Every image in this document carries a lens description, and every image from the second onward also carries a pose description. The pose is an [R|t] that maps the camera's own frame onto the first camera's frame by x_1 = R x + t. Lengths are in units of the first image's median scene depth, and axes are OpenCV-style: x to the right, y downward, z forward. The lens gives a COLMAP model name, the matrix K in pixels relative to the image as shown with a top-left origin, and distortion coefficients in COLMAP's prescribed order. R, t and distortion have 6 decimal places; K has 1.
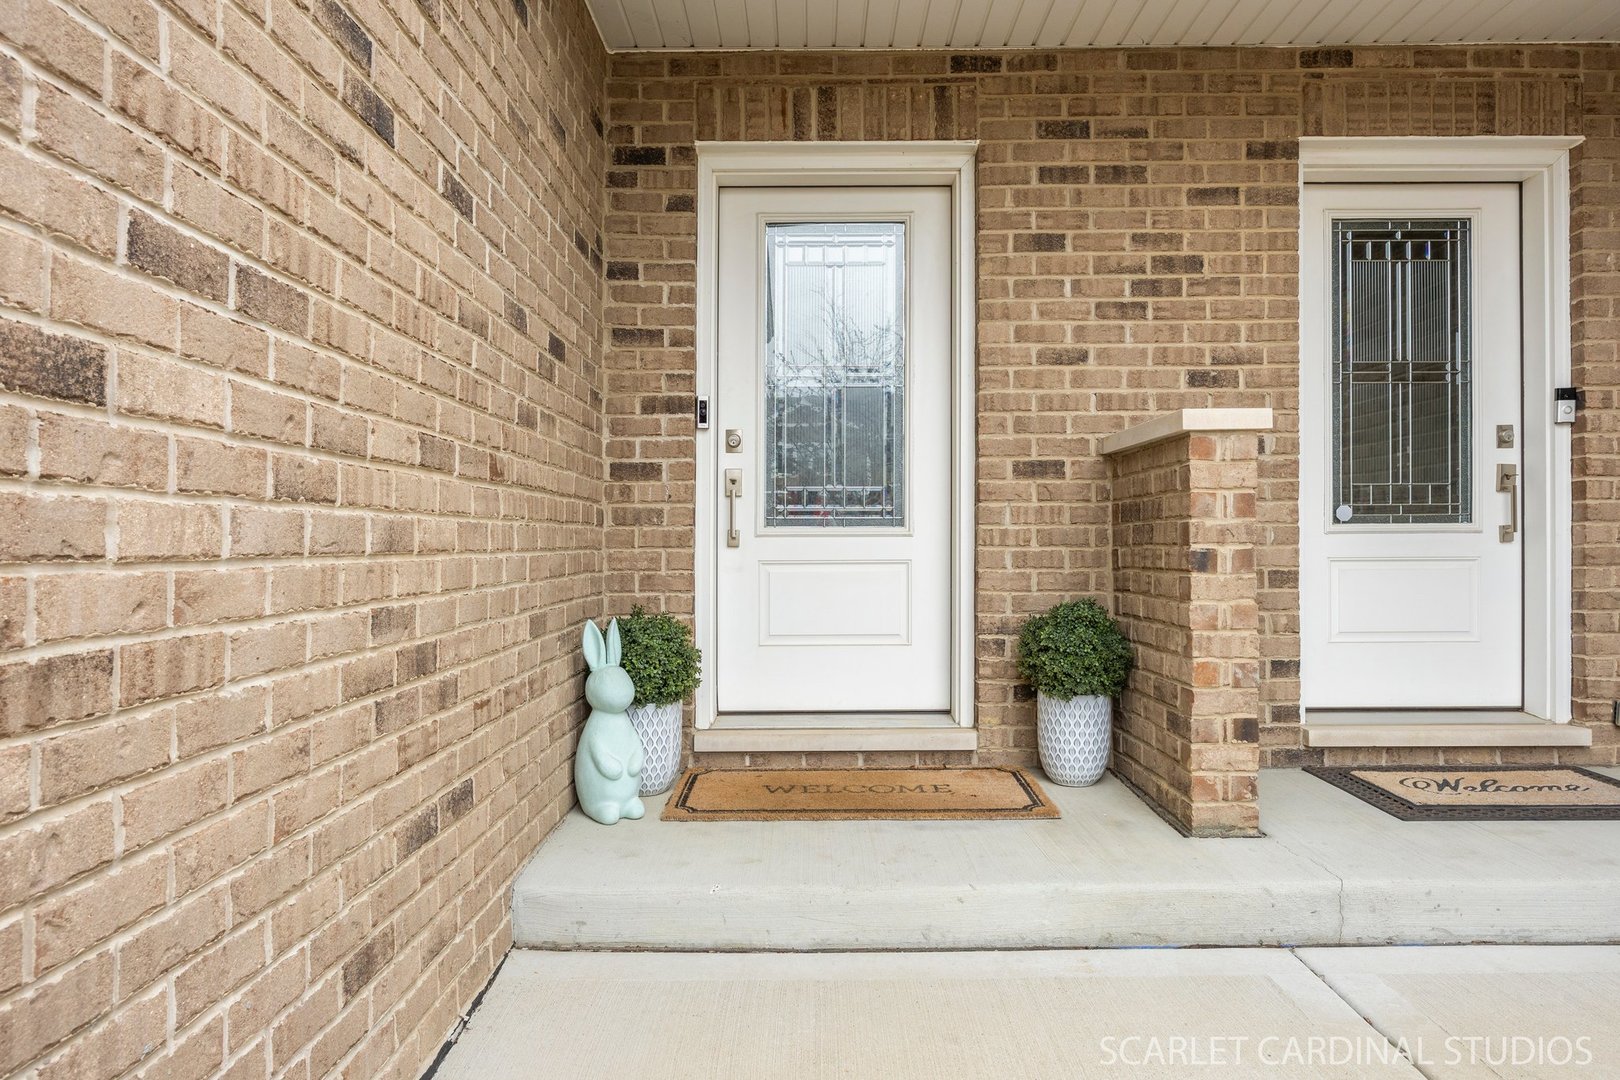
lens RADIAL K [[1027.5, 0, 810.1], [0, 1027.5, 539.6], [0, 0, 1]] dist [0.000595, -0.000032]
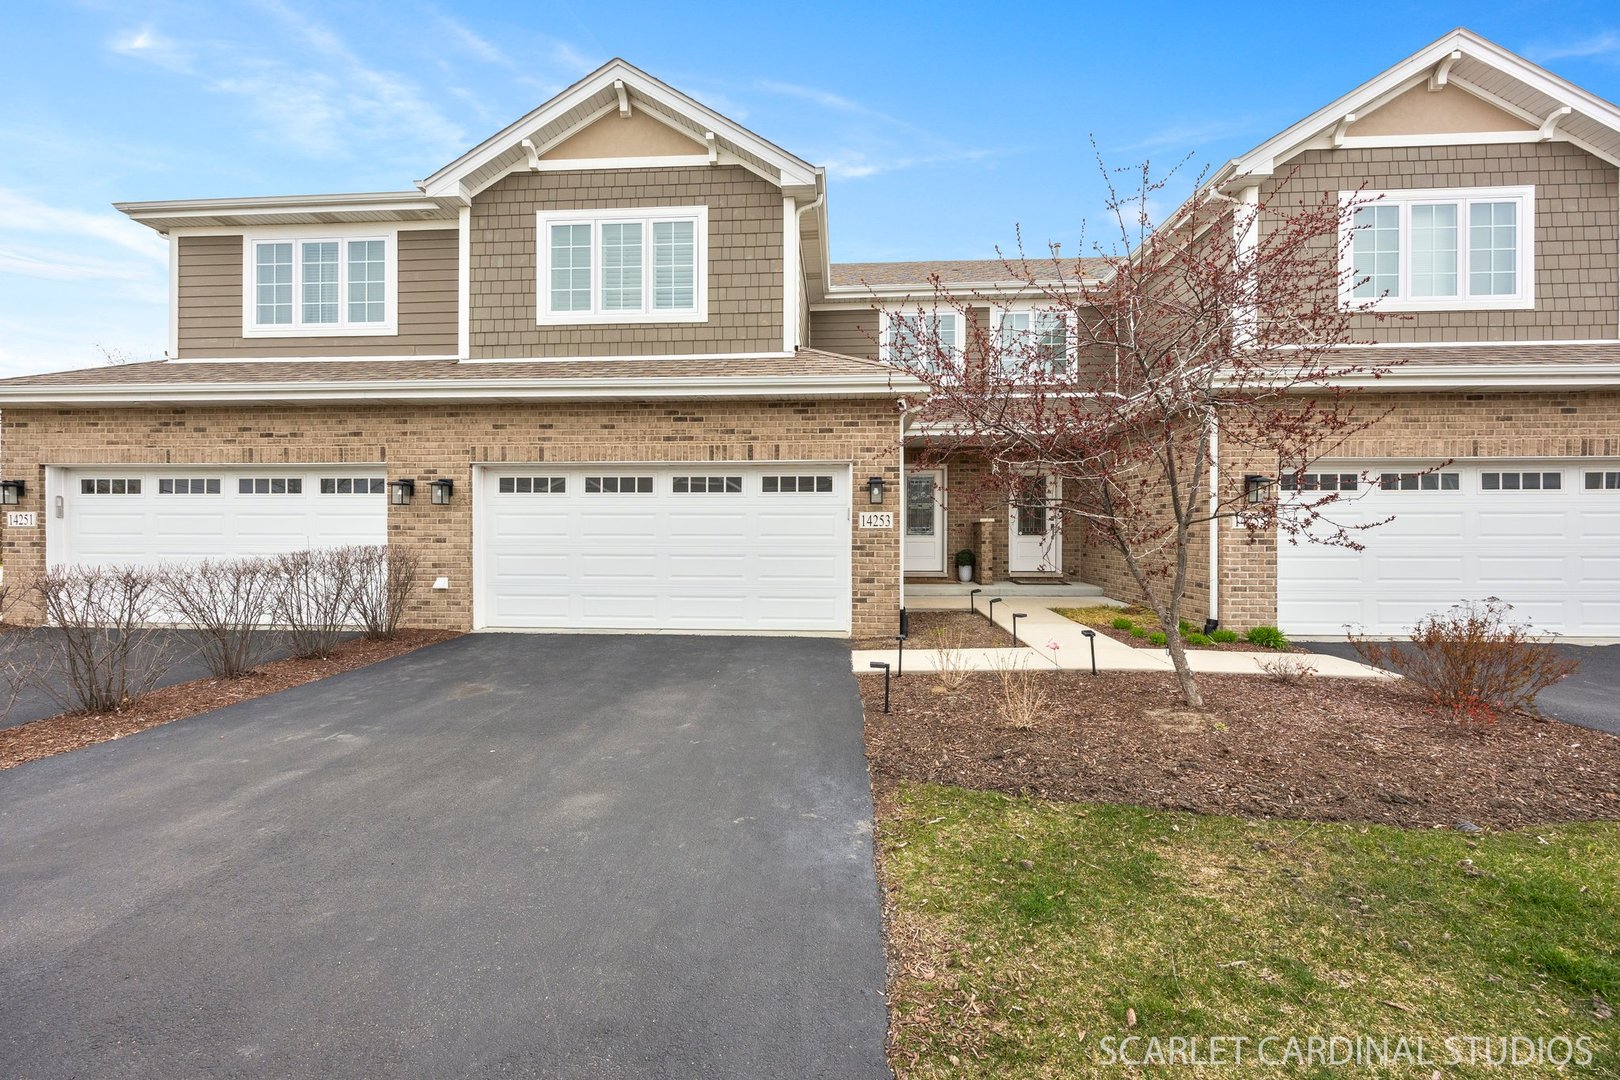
lens RADIAL K [[617.5, 0, 808.2], [0, 617.5, 538.7], [0, 0, 1]] dist [-0.000124, 0.000019]
pose [[0.997886, 0.002080, -0.064959, -0.381656], [-0.002148, 0.999997, -0.000977, 0.003896], [0.064957, 0.001114, 0.997887, -2.421272]]
